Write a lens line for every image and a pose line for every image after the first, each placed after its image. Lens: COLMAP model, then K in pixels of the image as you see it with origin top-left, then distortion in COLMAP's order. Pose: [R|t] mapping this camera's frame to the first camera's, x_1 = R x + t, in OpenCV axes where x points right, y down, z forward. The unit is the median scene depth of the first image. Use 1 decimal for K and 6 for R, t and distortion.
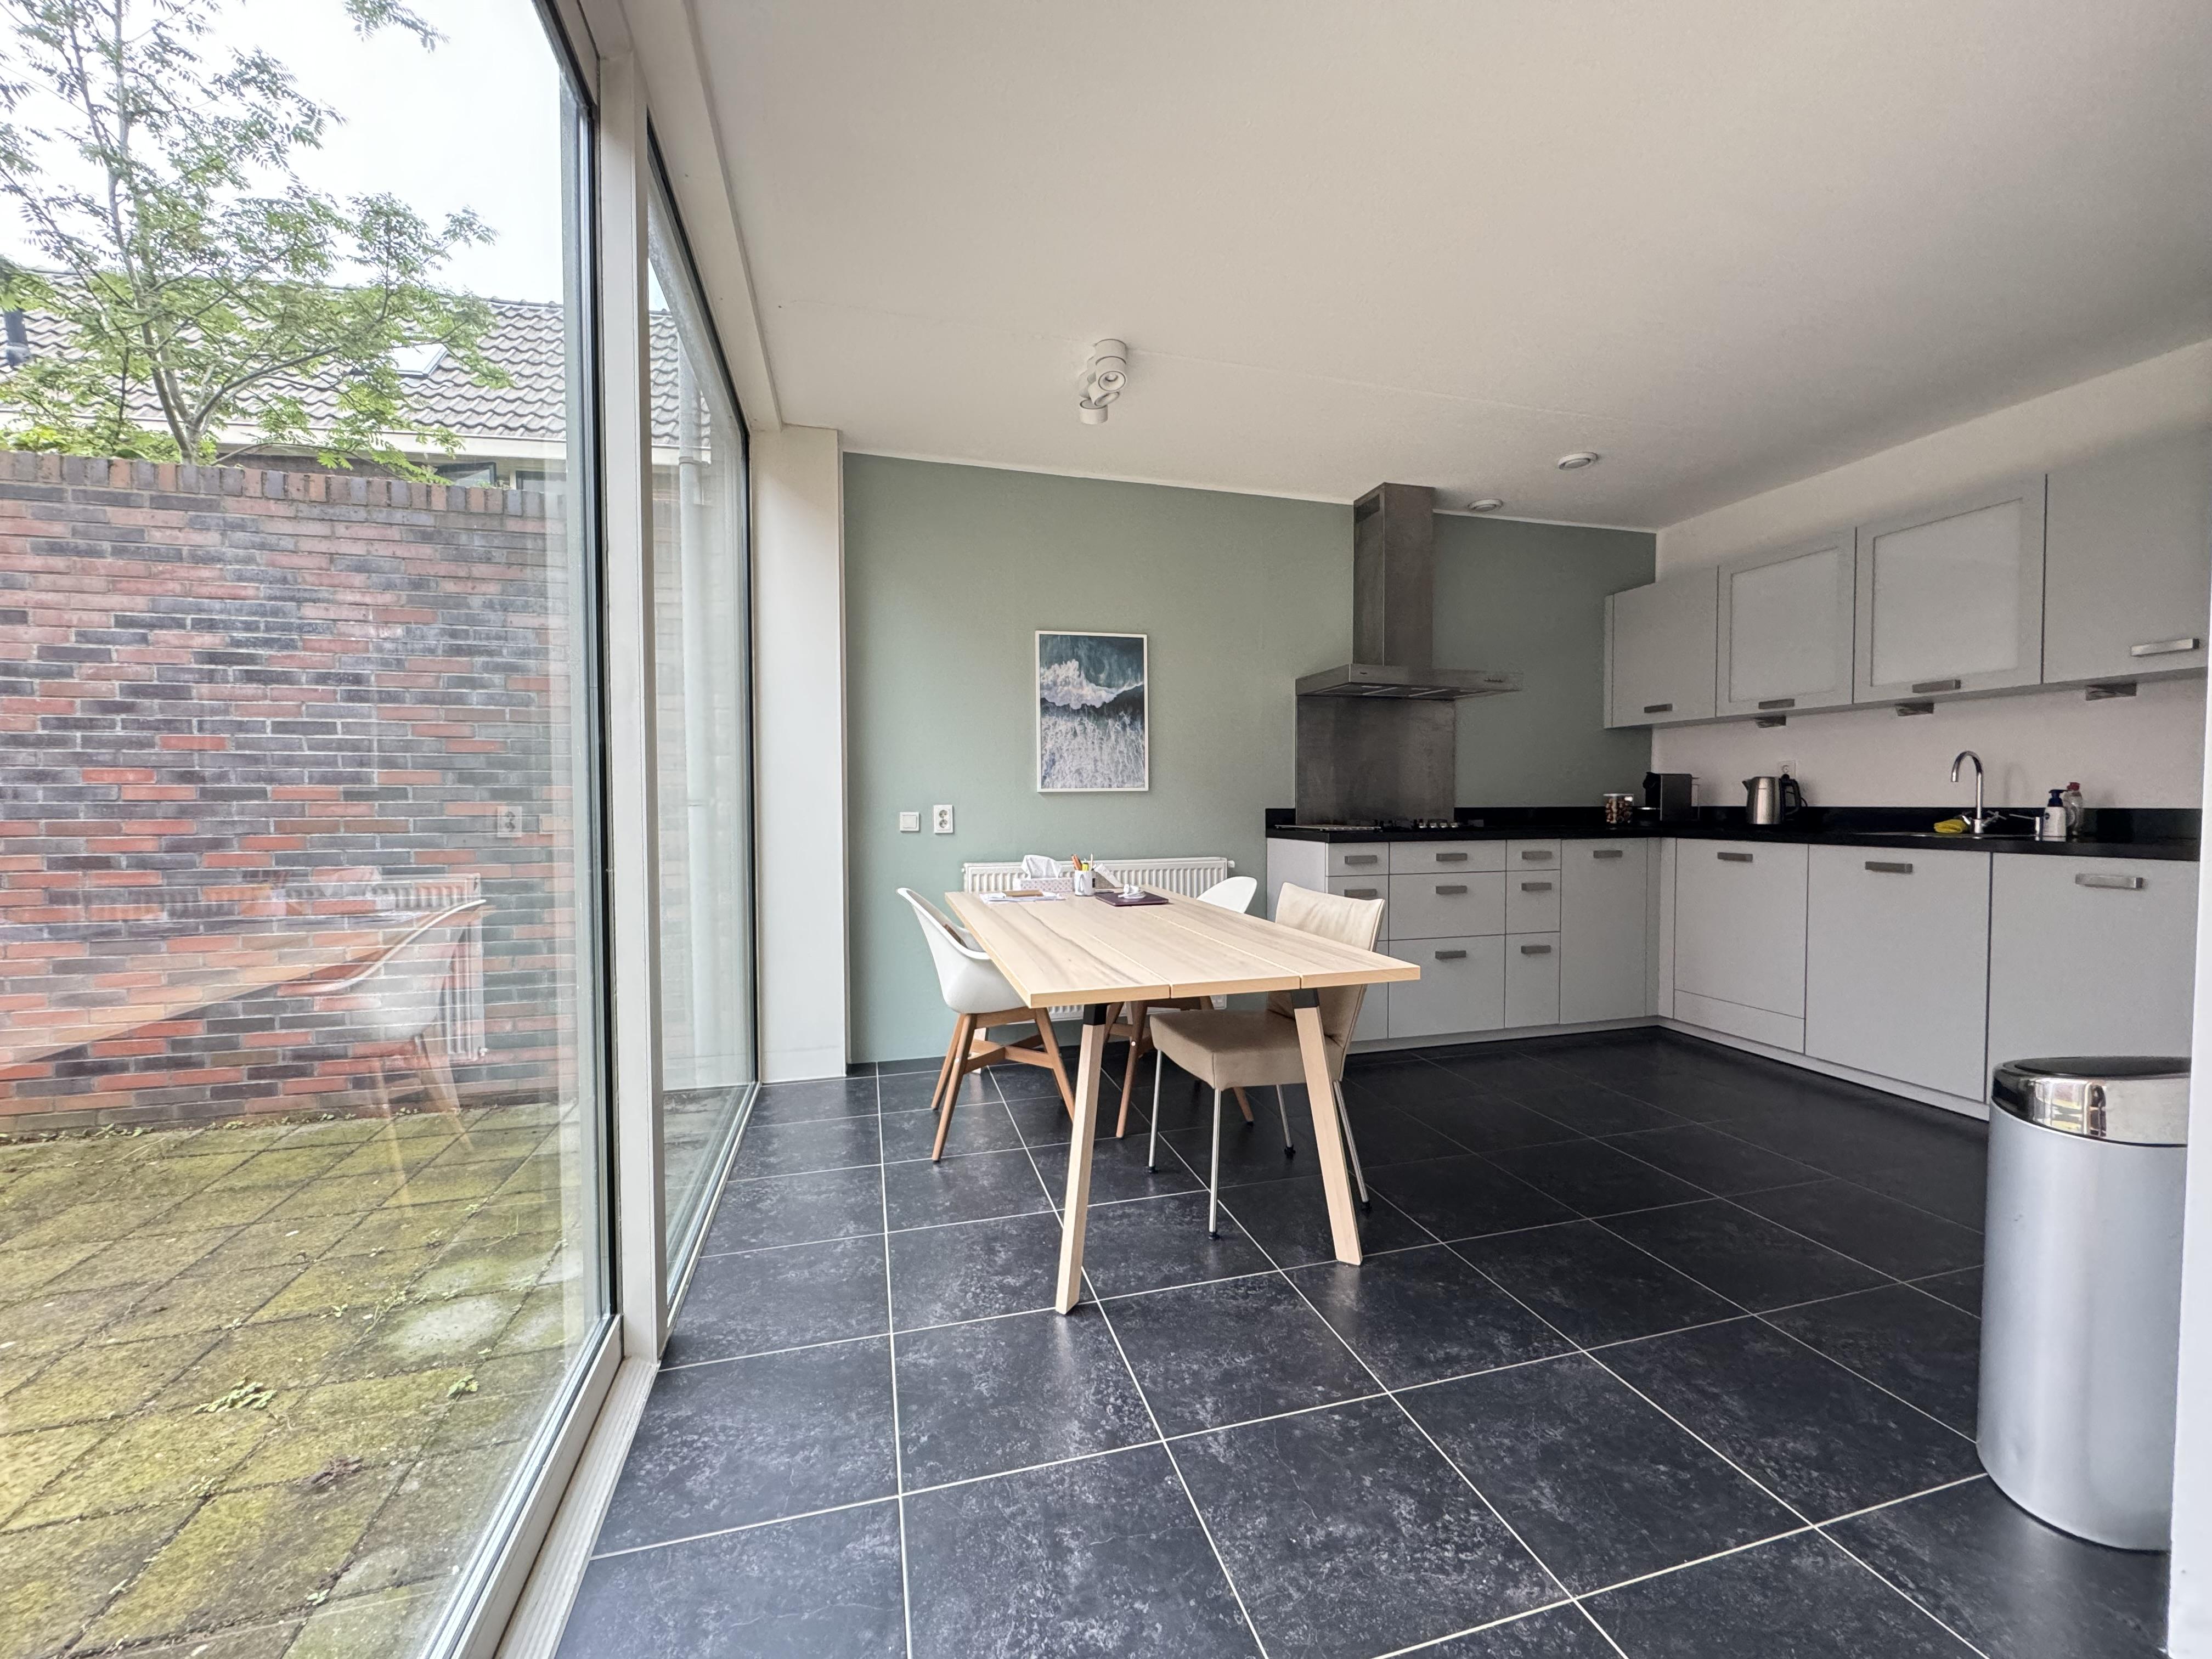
lens RADIAL K [[879.2, 0, 1106.4], [0, 879.2, 832.1], [0, 0, 1]] dist [-0.002850, 0.000762]
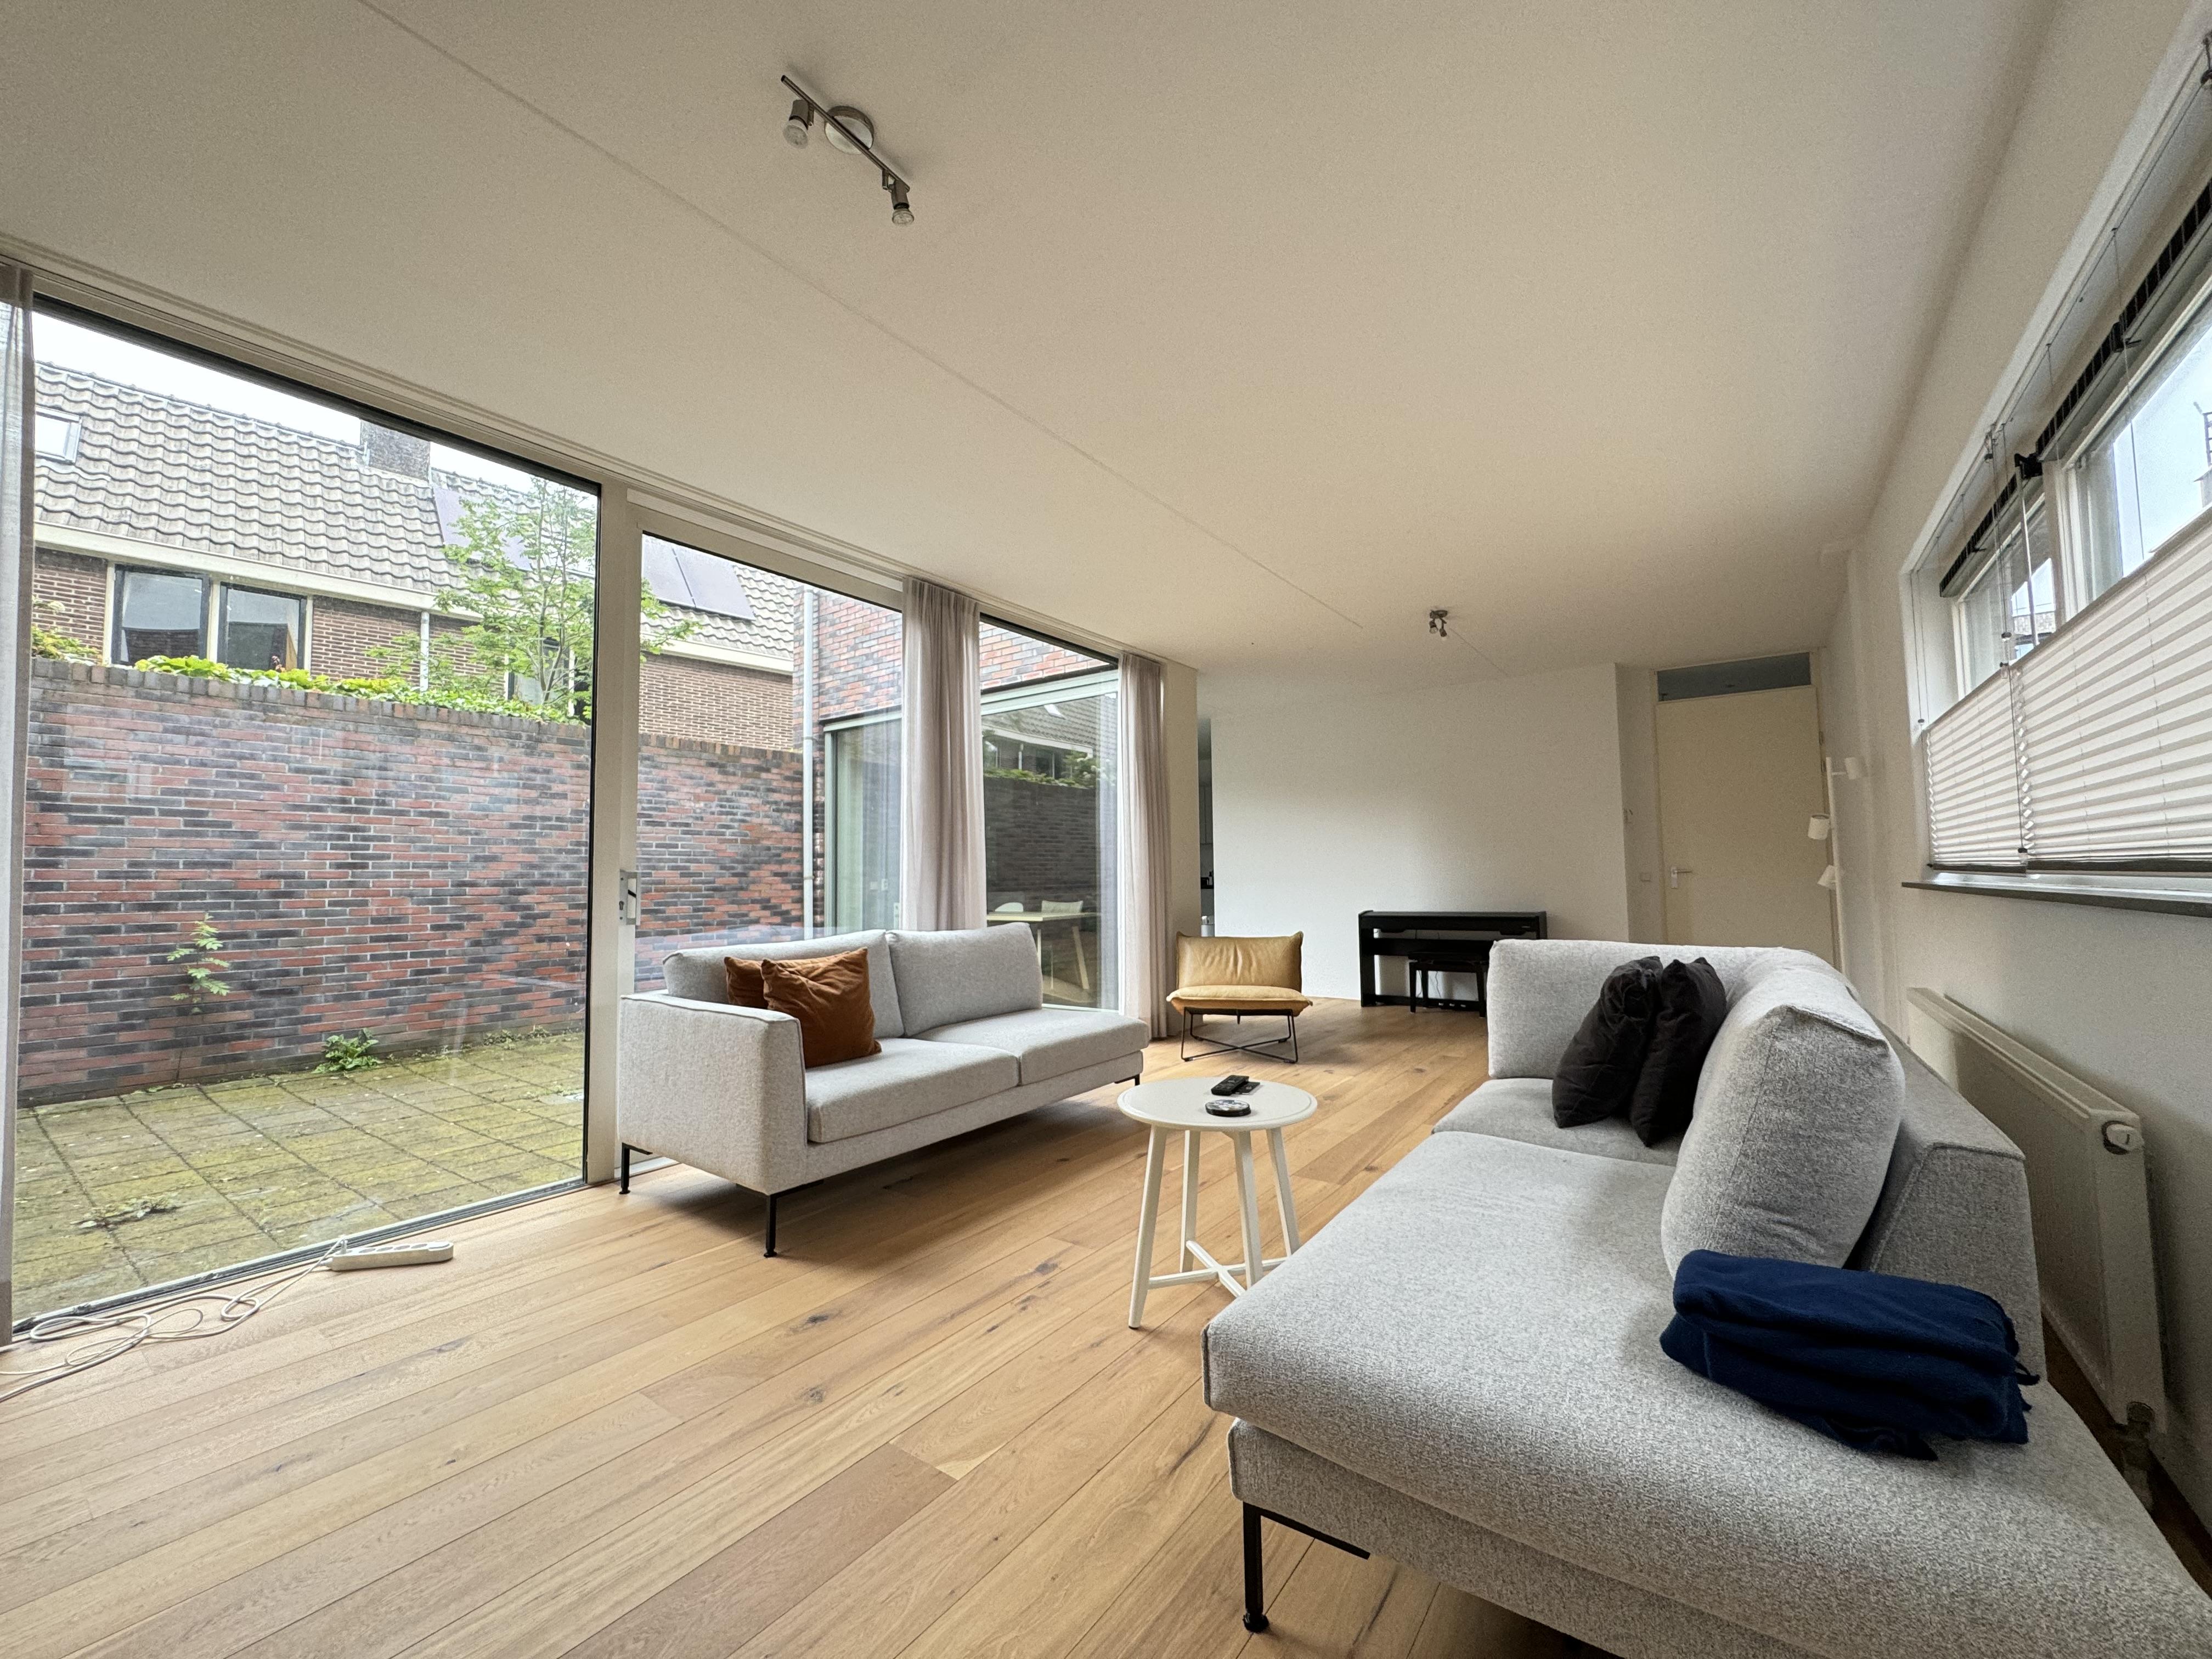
lens RADIAL K [[879.2, 0, 1102.8], [0, 879.2, 829.5], [0, 0, 1]] dist [-0.002850, 0.000762]
pose [[0.788908, 0.028201, 0.613863, -1.371065], [0.033080, 0.995549, -0.088248, 0.075248], [-0.613620, 0.089926, 0.784464, -1.438104]]
